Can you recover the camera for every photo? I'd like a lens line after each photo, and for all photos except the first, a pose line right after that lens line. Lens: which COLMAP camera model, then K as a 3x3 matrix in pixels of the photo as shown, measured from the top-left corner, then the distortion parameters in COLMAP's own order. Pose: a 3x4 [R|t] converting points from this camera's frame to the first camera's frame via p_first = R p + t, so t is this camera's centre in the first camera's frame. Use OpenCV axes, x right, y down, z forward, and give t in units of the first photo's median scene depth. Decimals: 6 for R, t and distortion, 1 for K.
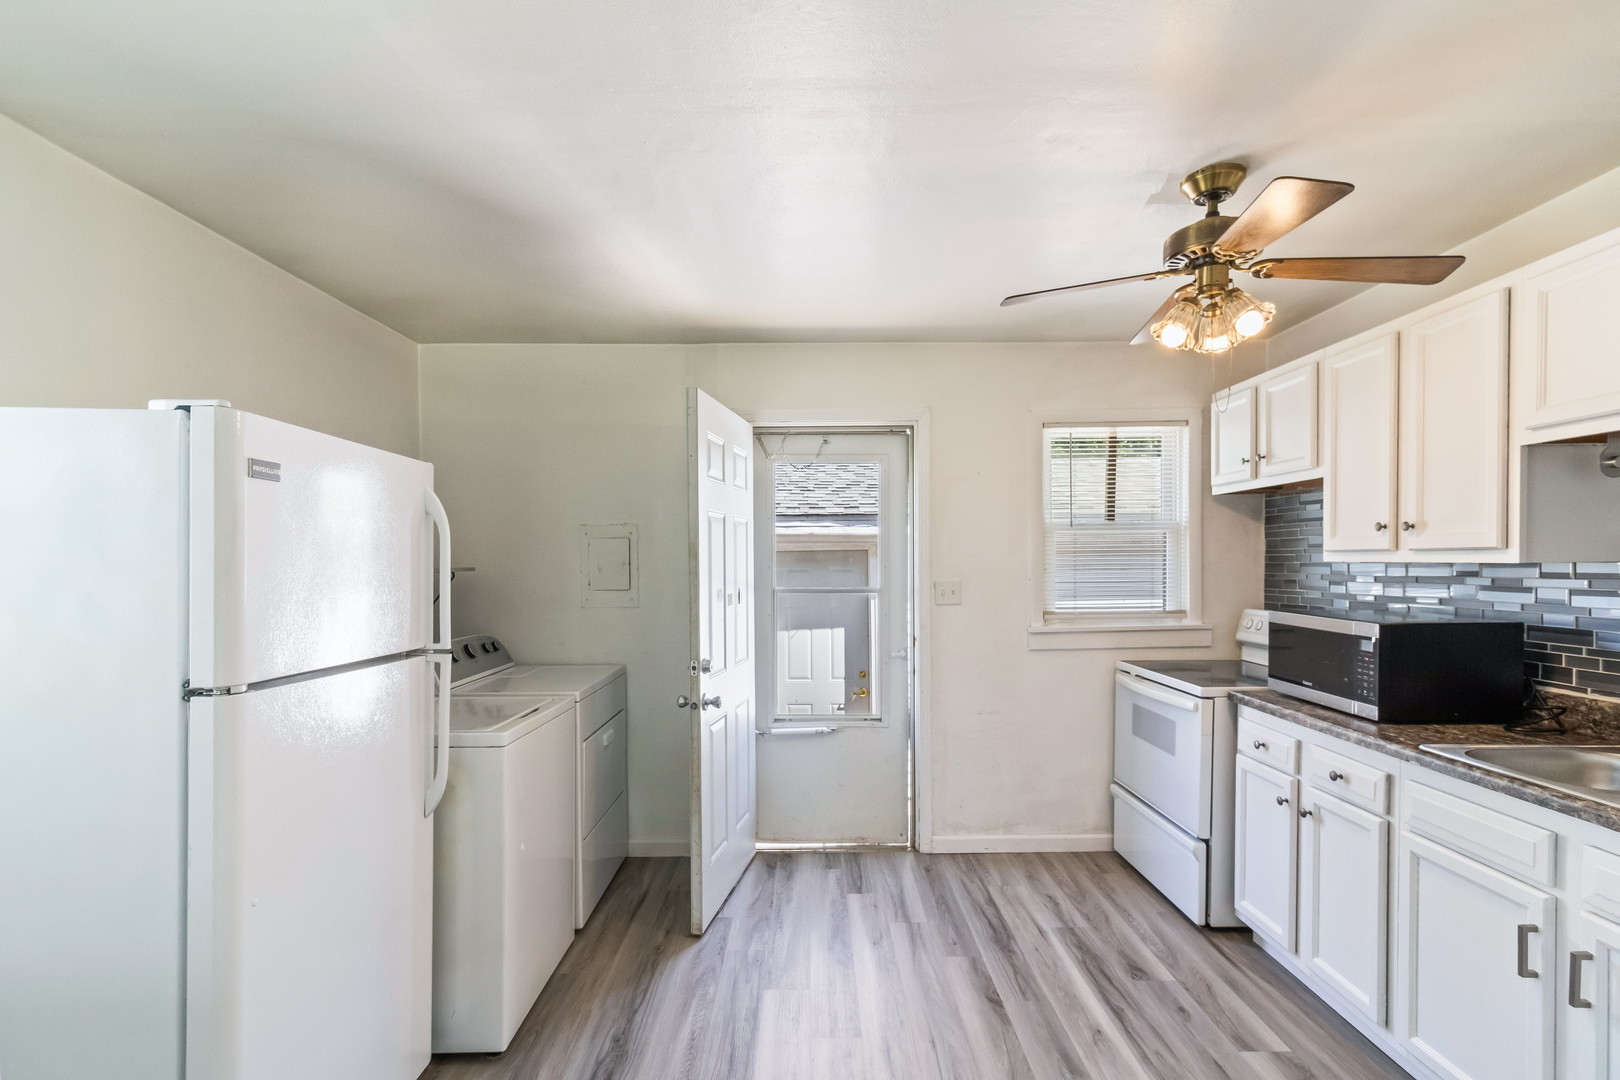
lens RADIAL K [[733.7, 0, 832.4], [0, 733.7, 576.2], [0, 0, 1]] dist [0.005137, 0.000458]
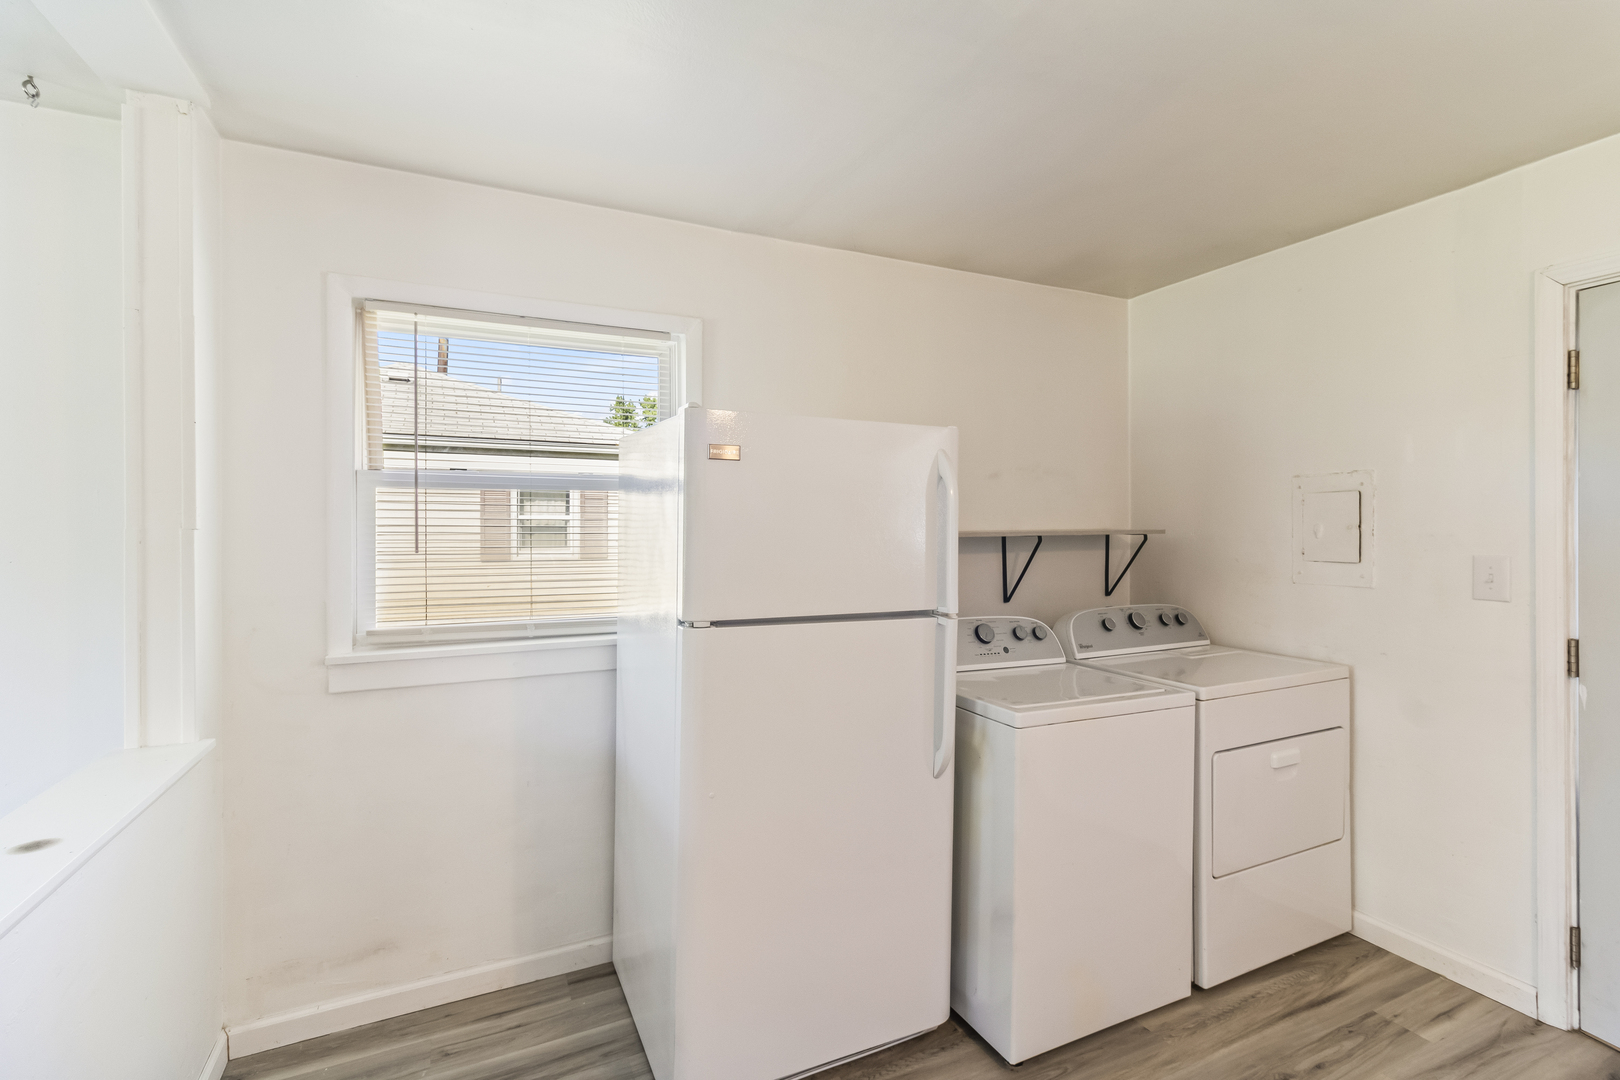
lens RADIAL K [[733.7, 0, 815.0], [0, 733.7, 534.3], [0, 0, 1]] dist [0.005137, 0.000458]
pose [[0.431011, 0.015357, -0.902216, 0.194783], [-0.018569, 0.999794, 0.008147, -0.007605], [0.902156, 0.013242, 0.431207, 0.290119]]
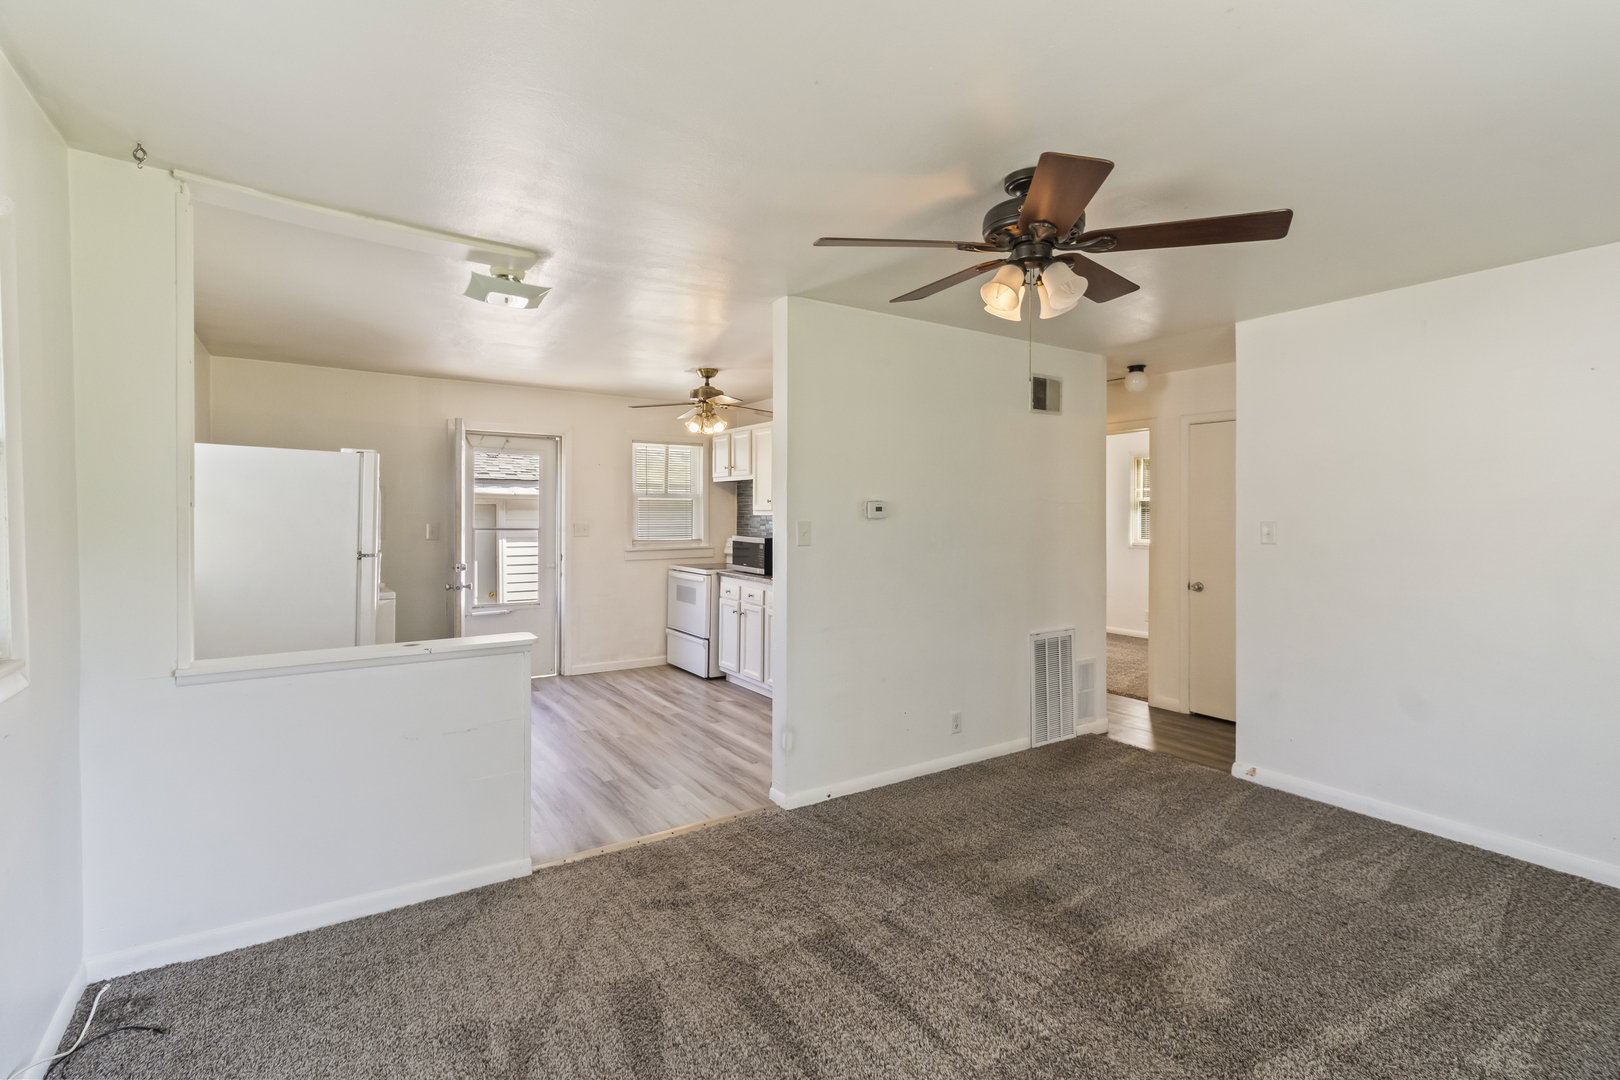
lens RADIAL K [[733.7, 0, 811.1], [0, 733.7, 530.9], [0, 0, 1]] dist [0.005137, 0.000458]
pose [[0.836499, 0.000890, 0.547967, -0.419569], [-0.001532, 0.999999, 0.000713, 0.026633], [-0.547966, -0.001436, 0.836499, -0.961380]]
